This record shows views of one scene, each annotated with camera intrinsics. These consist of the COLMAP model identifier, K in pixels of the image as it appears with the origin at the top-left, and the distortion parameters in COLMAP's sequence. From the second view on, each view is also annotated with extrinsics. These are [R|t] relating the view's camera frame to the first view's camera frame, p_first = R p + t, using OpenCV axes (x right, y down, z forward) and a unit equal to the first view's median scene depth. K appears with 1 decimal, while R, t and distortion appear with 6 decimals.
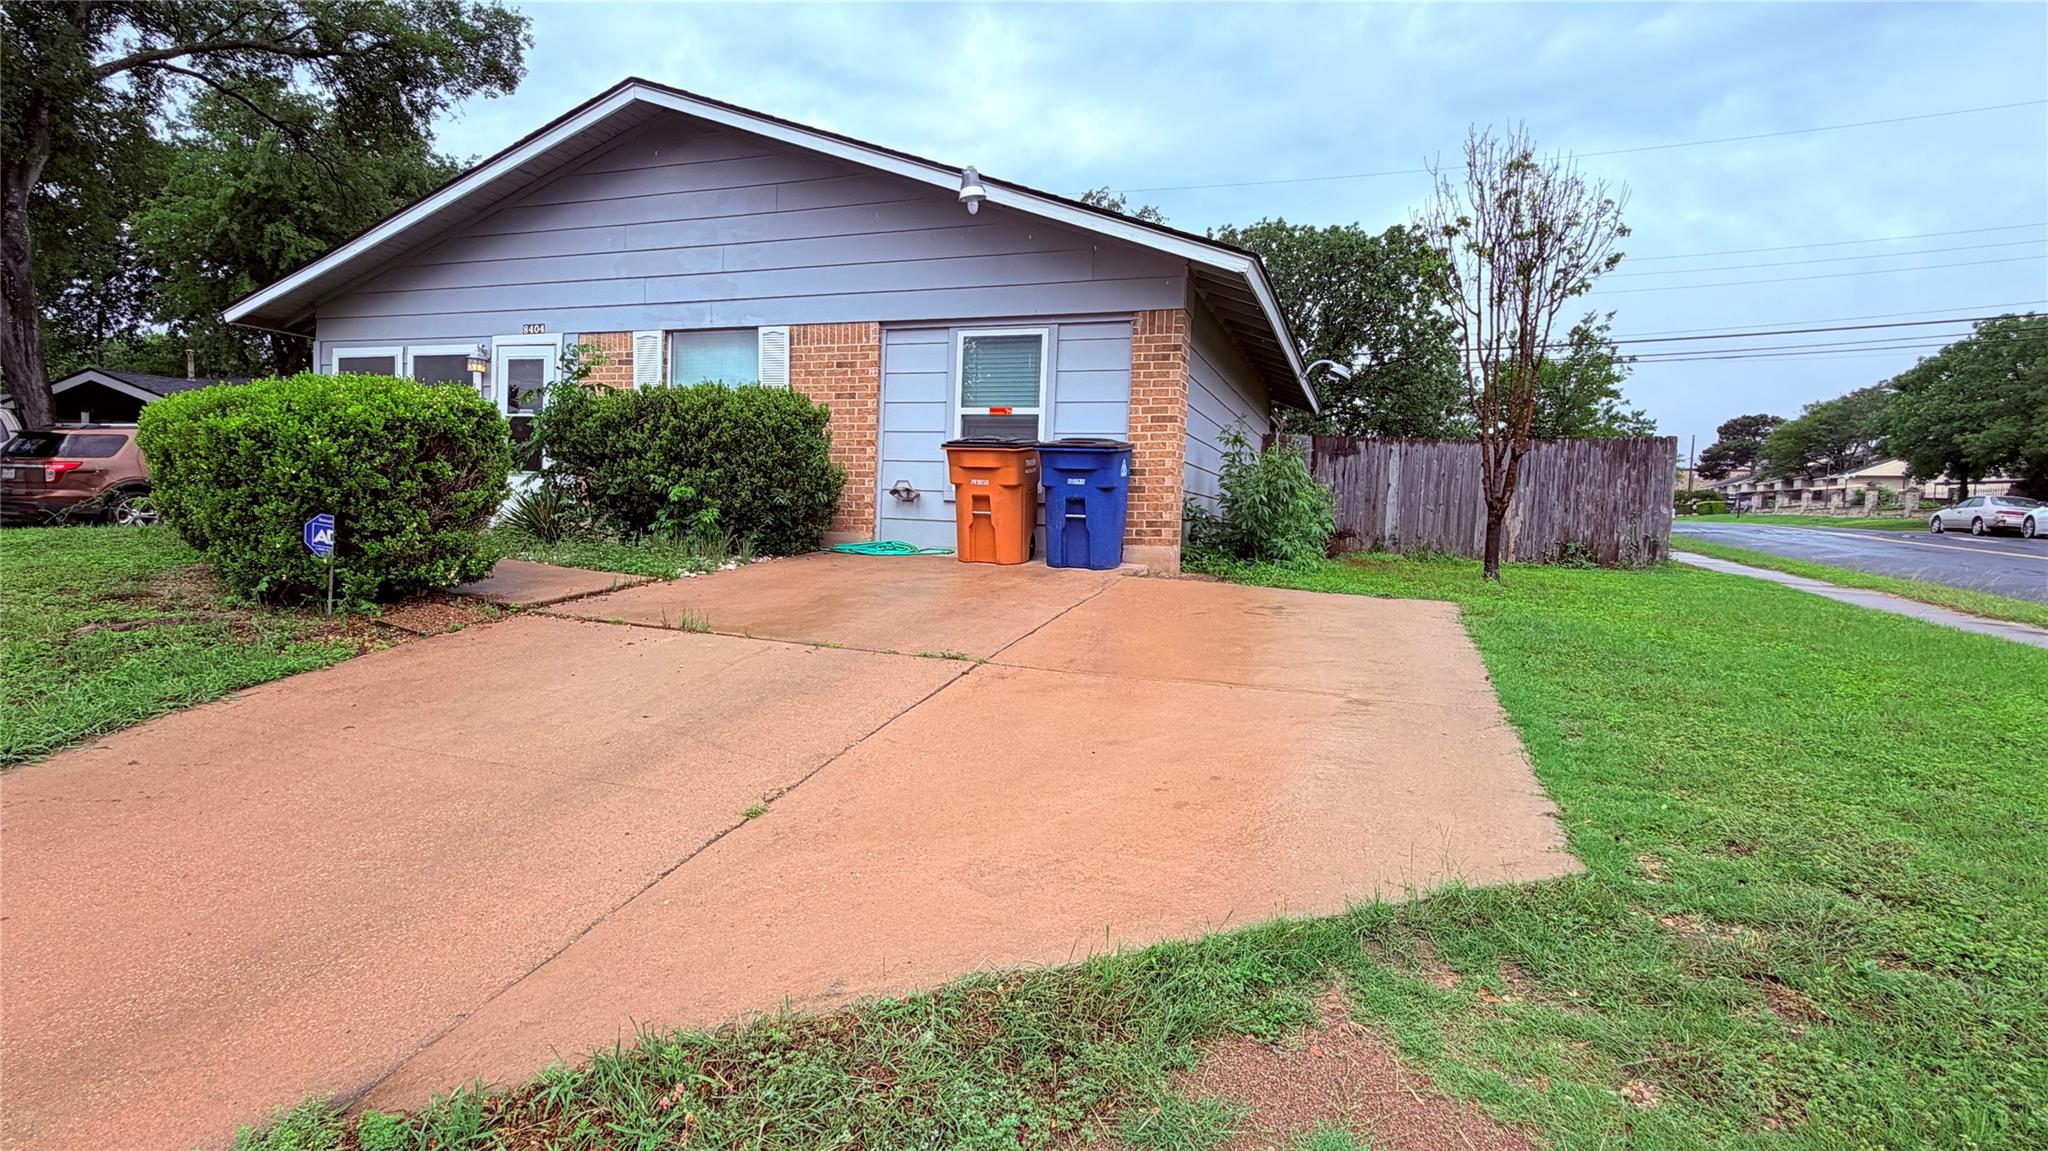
lens RADIAL K [[986.6, 0, 1030.7], [0, 986.6, 589.3], [0, 0, 1]] dist [-0.000801, 0.001027]
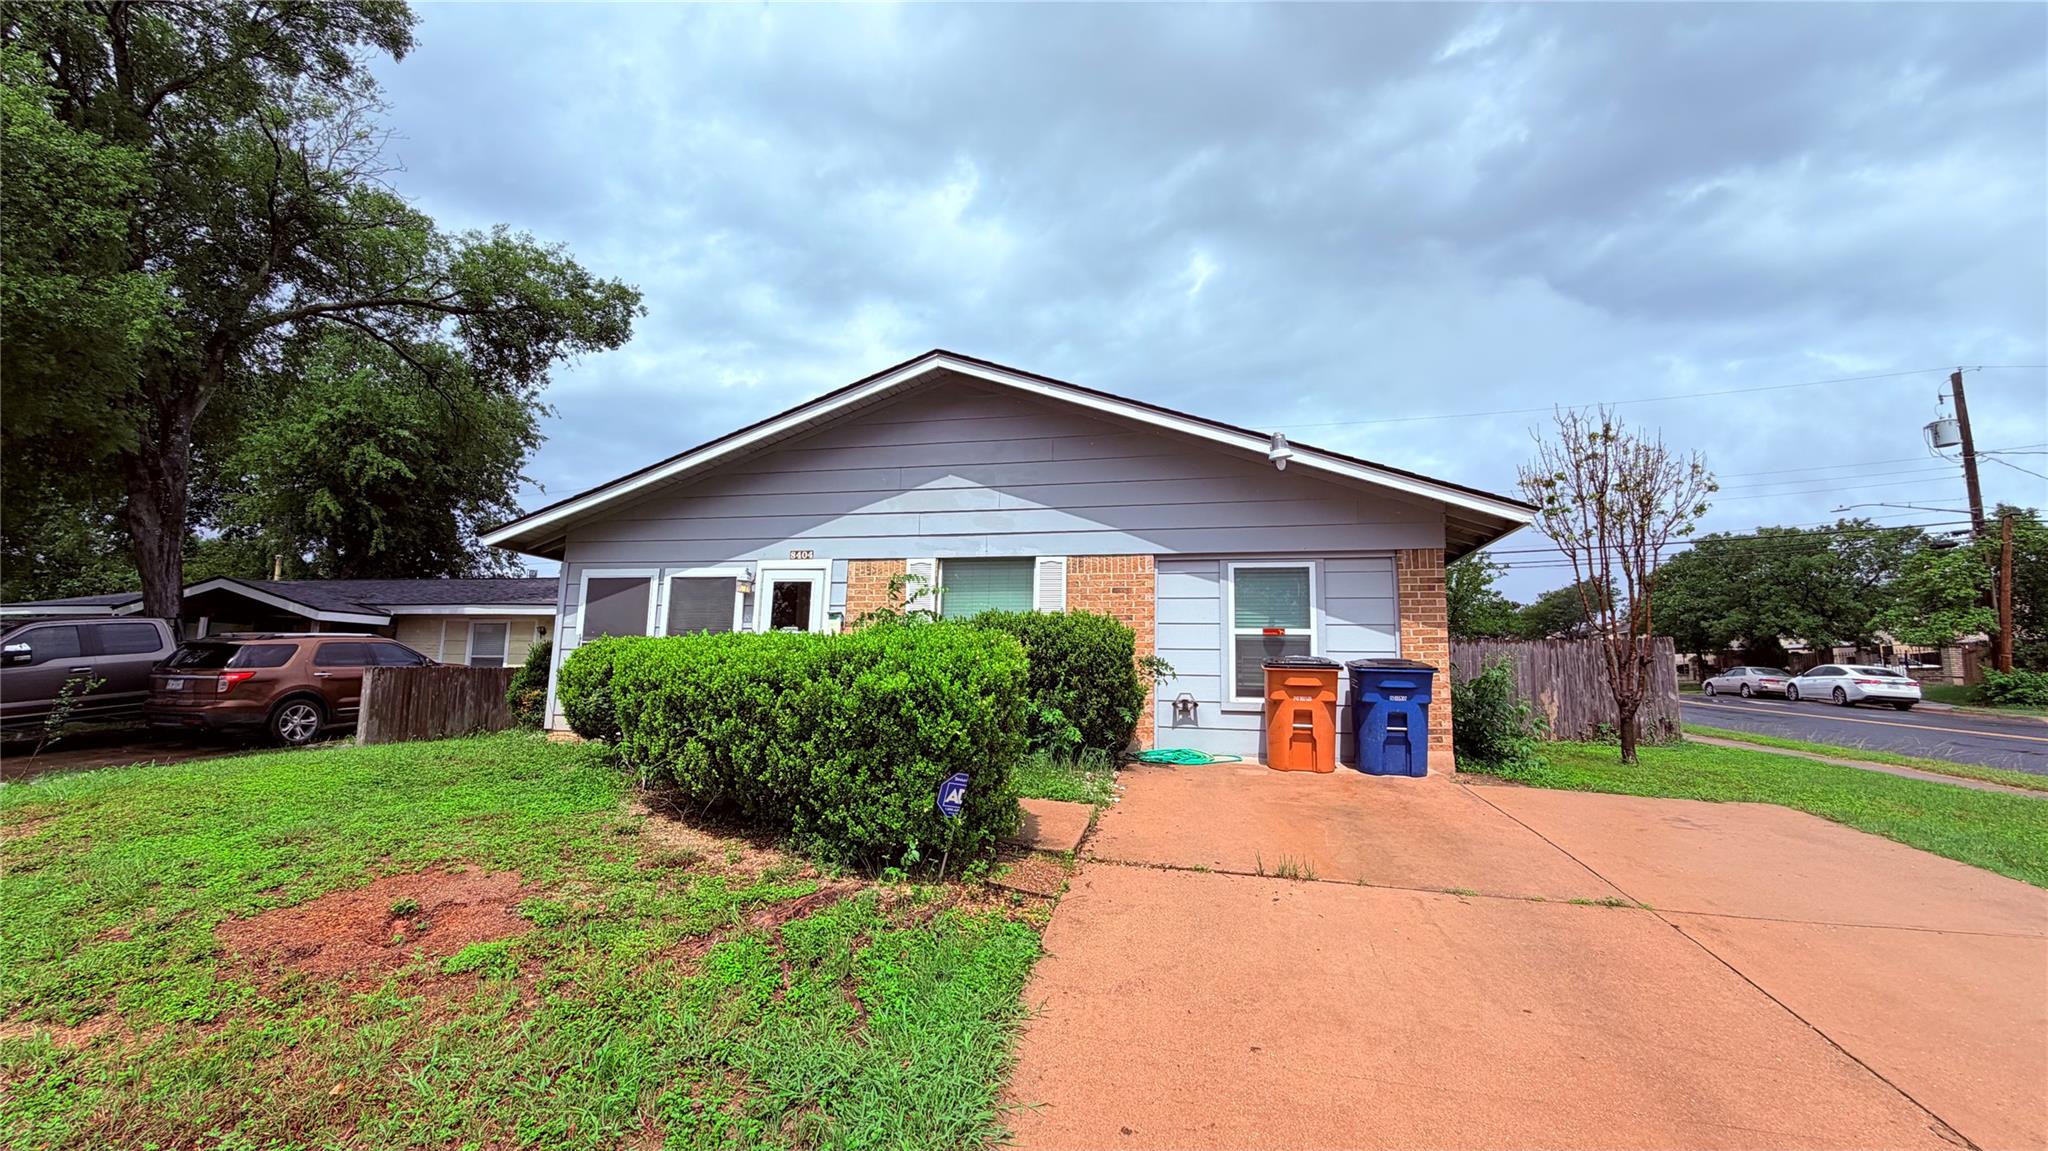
lens RADIAL K [[816.4, 0, 1020.4], [0, 816.4, 575.4], [0, 0, 1]] dist [0.000699, -0.000177]
pose [[0.992869, 0.001509, 0.119199, -0.387762], [0.022776, 0.979098, -0.202109, -0.052879], [-0.117012, 0.203383, 0.972082, 0.086708]]
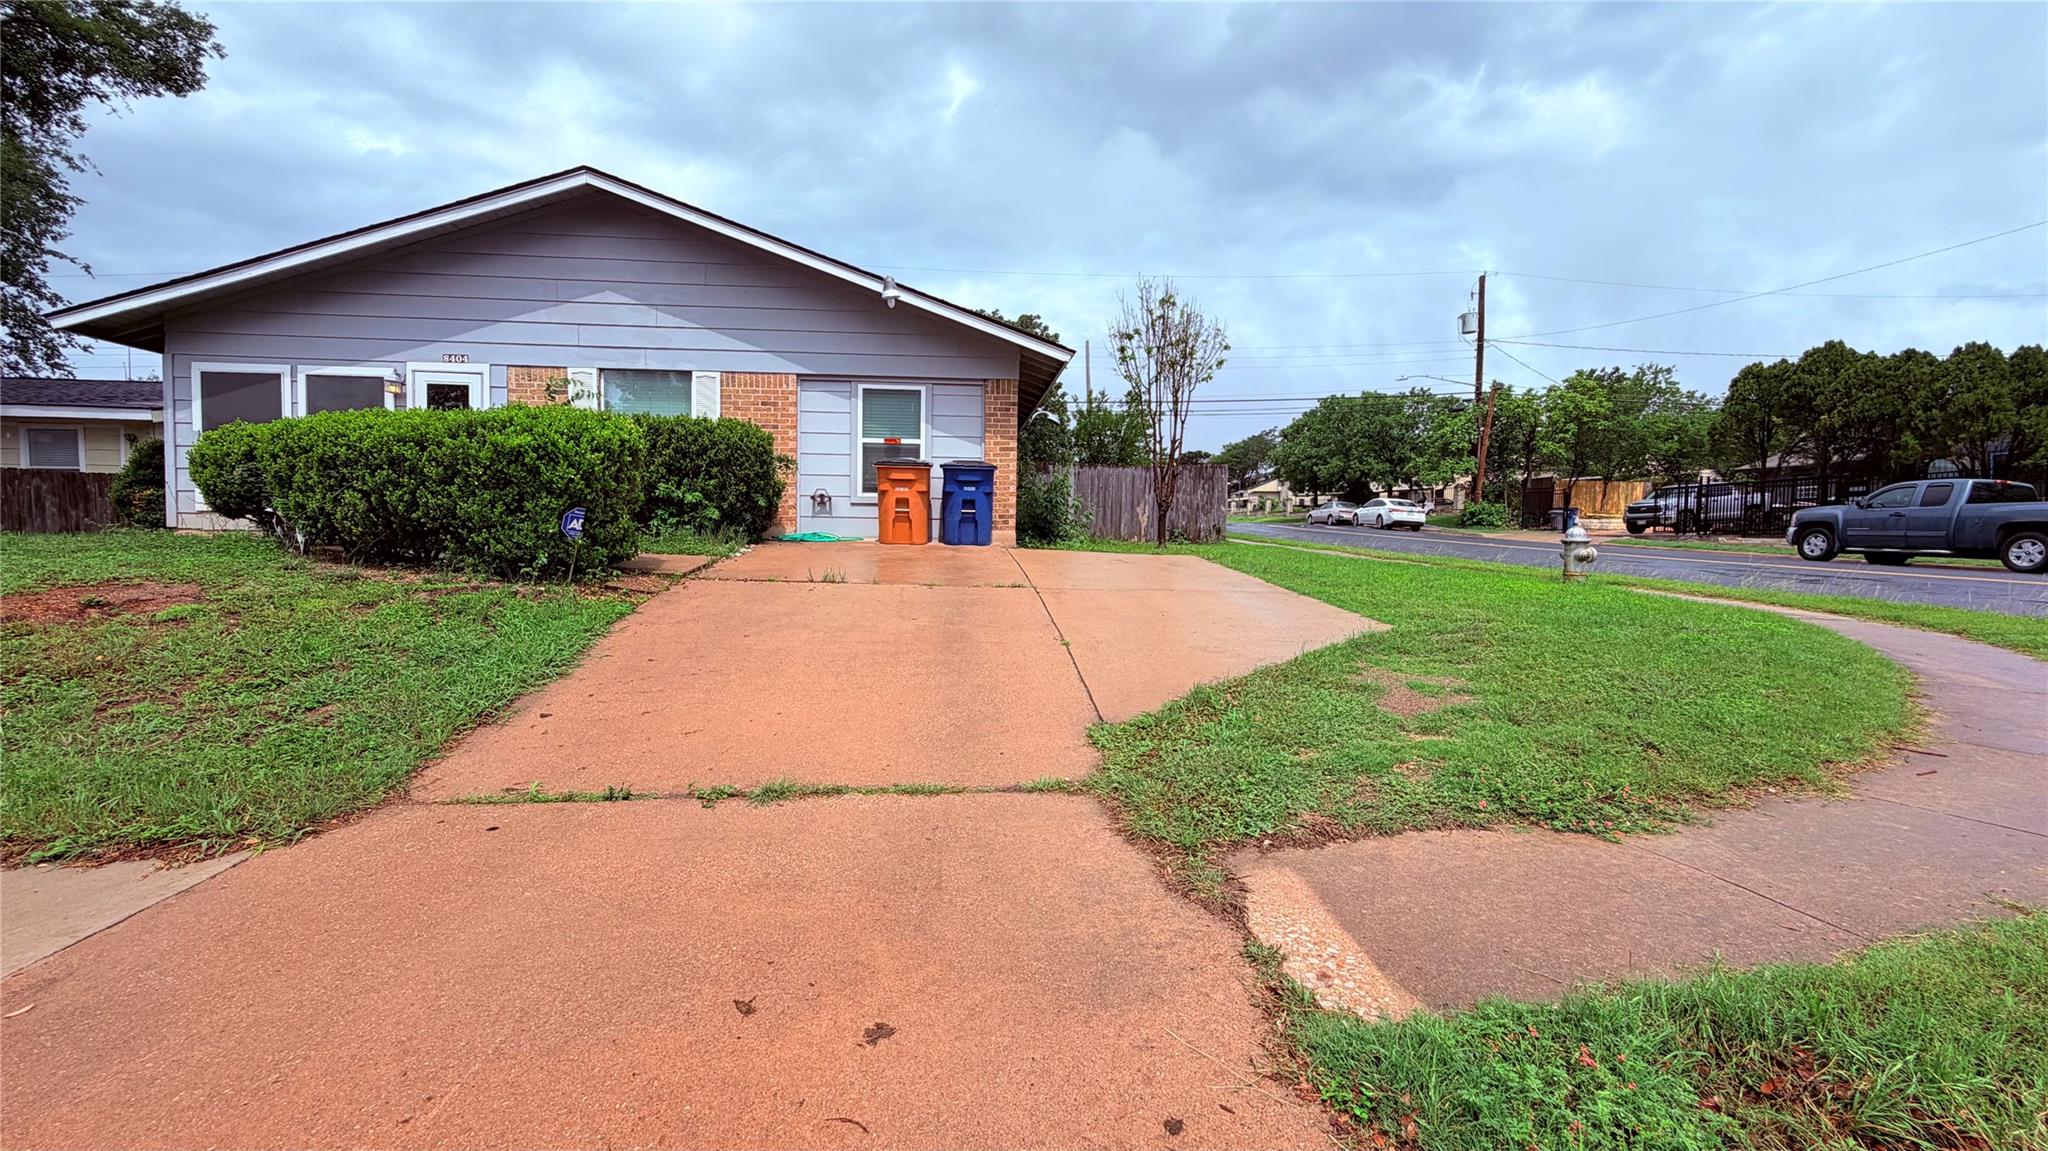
lens RADIAL K [[816.4, 0, 1020.1], [0, 816.4, 575.4], [0, 0, 1]] dist [0.000699, -0.000177]
pose [[0.909067, -0.042843, 0.414442, -0.325528], [0.048338, 0.998827, -0.002774, 0.026404], [-0.413837, 0.022555, 0.910072, -0.149547]]
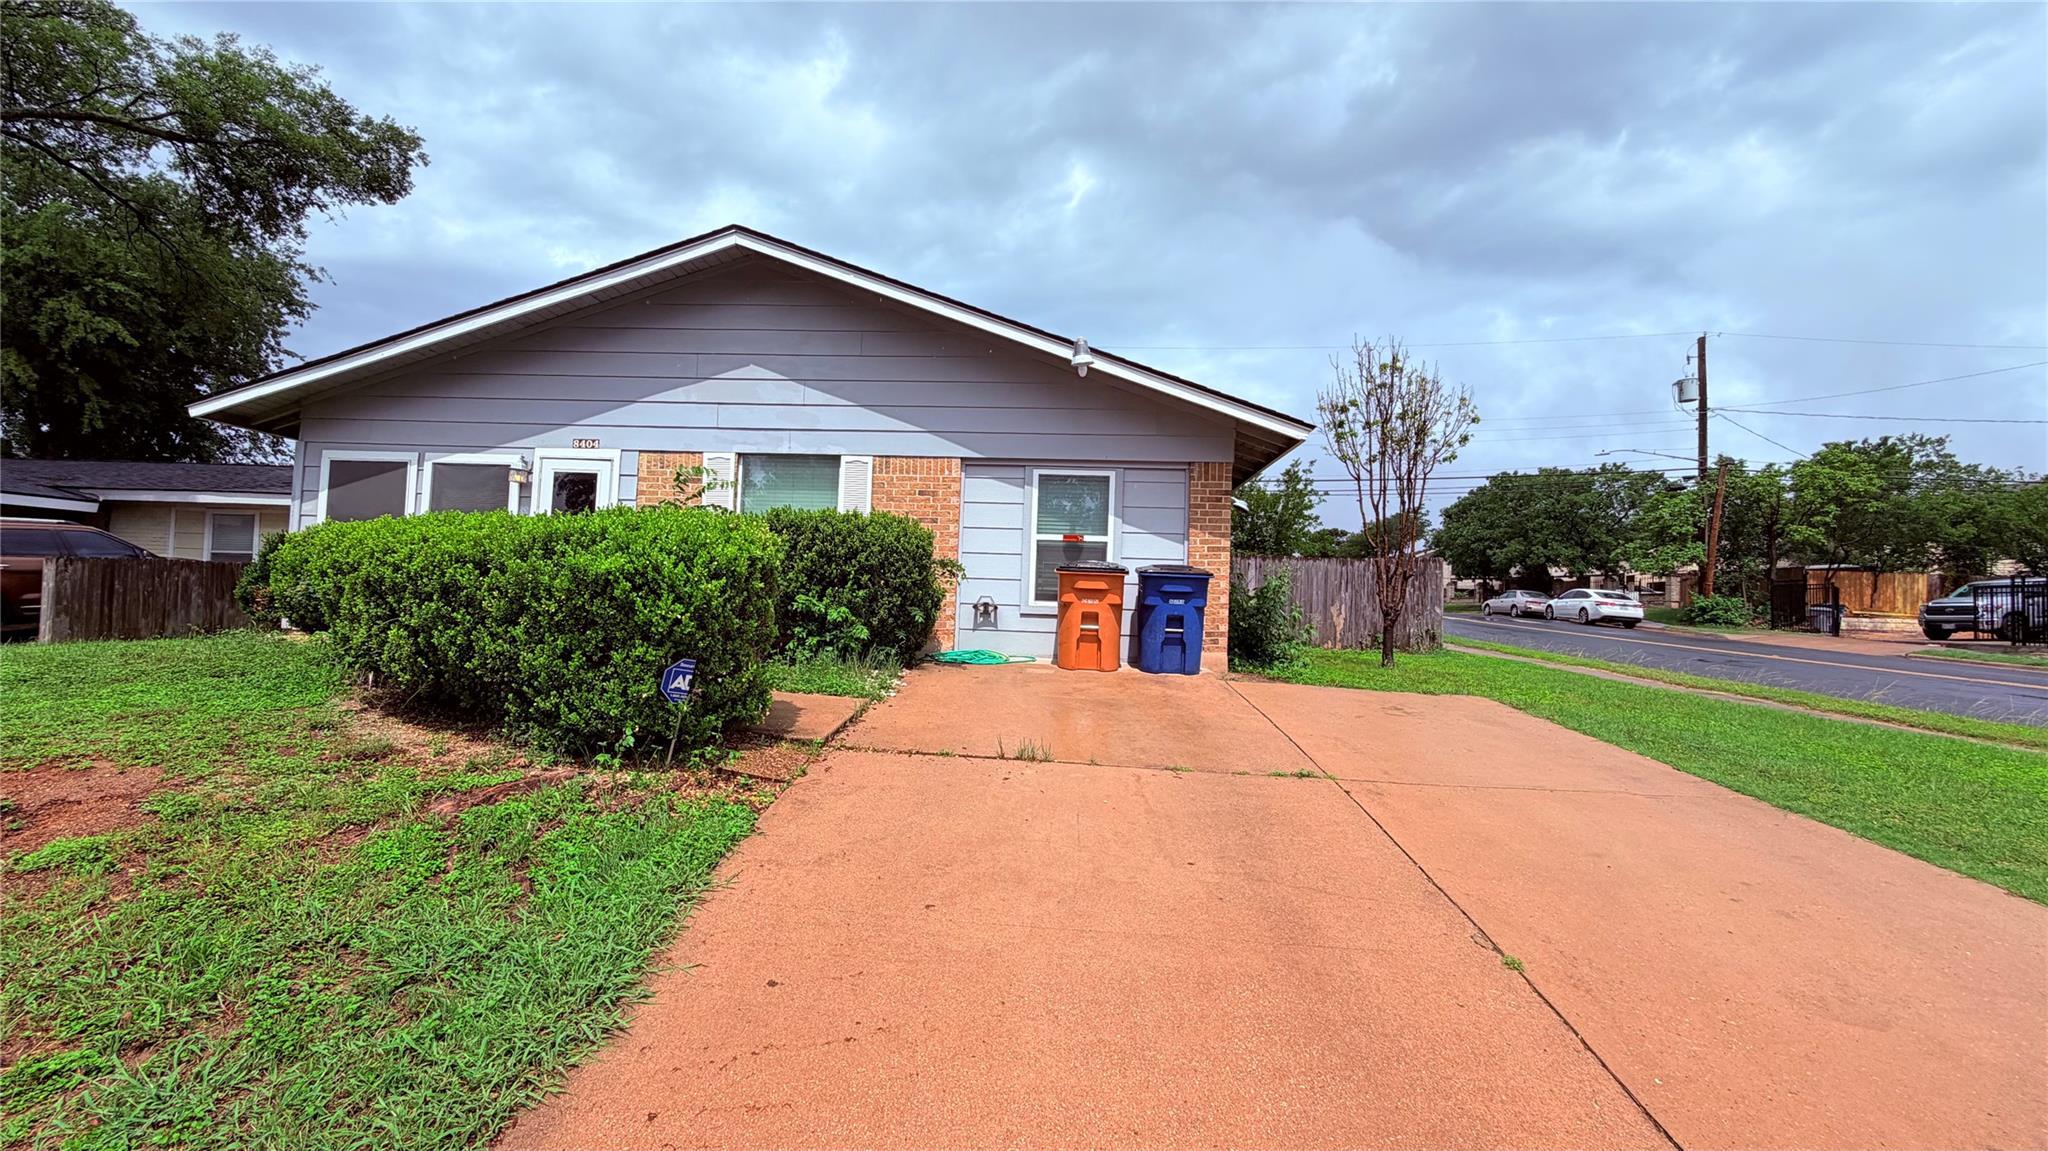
lens RADIAL K [[816.4, 0, 1021.1], [0, 816.4, 576.7], [0, 0, 1]] dist [0.000699, -0.000177]
pose [[0.959440, 0.007256, 0.281818, -0.324083], [0.020860, 0.995101, -0.096640, -0.037098], [-0.281139, 0.098599, 0.954589, 0.080724]]
